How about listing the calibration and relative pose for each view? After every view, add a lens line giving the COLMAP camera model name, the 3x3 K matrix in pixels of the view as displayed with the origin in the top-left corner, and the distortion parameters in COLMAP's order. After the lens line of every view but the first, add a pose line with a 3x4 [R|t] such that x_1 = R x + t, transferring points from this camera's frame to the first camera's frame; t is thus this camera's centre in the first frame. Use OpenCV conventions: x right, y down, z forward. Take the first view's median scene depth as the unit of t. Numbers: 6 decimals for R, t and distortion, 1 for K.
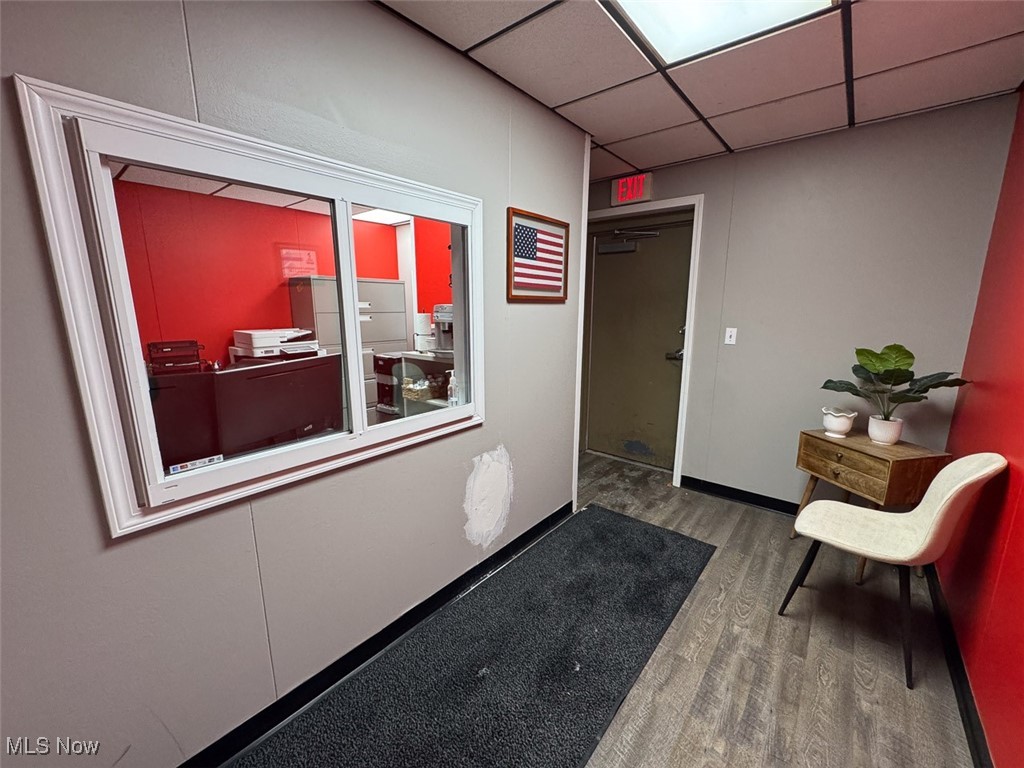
lens RADIAL K [[408.4, 0, 513.0], [0, 408.4, 385.4], [0, 0, 1]] dist [-0.001954, -0.000622]
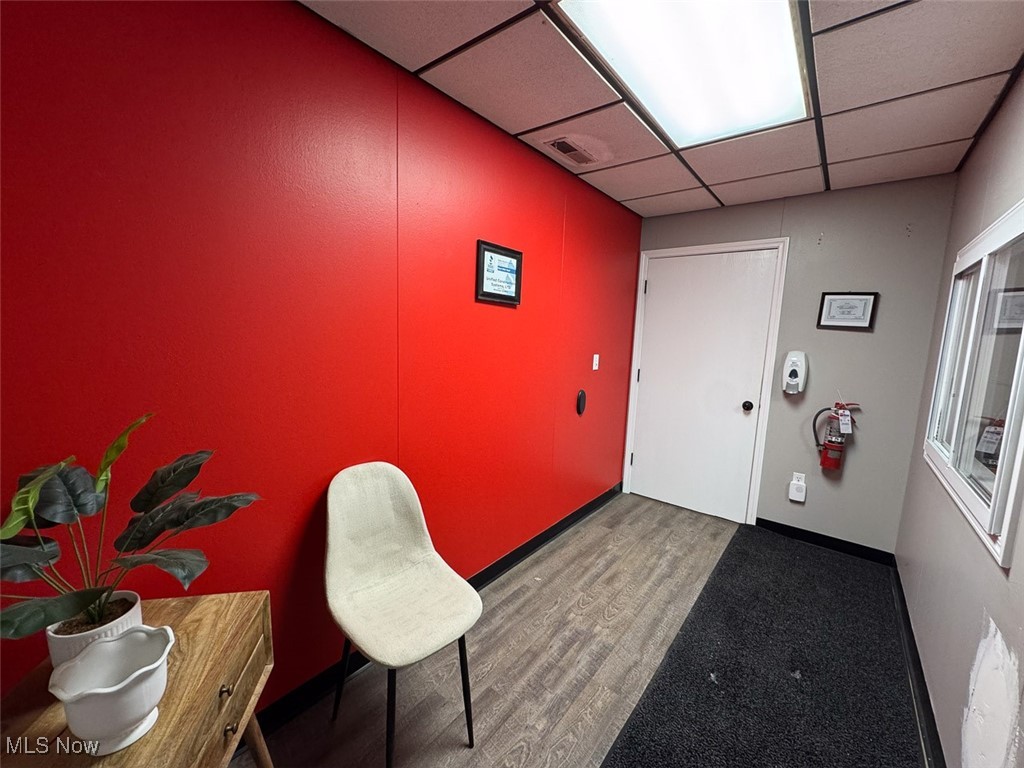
lens RADIAL K [[408.4, 0, 511.1], [0, 408.4, 380.6], [0, 0, 1]] dist [-0.001954, -0.000622]
pose [[-0.998992, -0.041481, -0.017153, 0.729310], [-0.044773, 0.948156, 0.314634, -0.354205], [0.003213, 0.315085, -0.949058, 1.747867]]
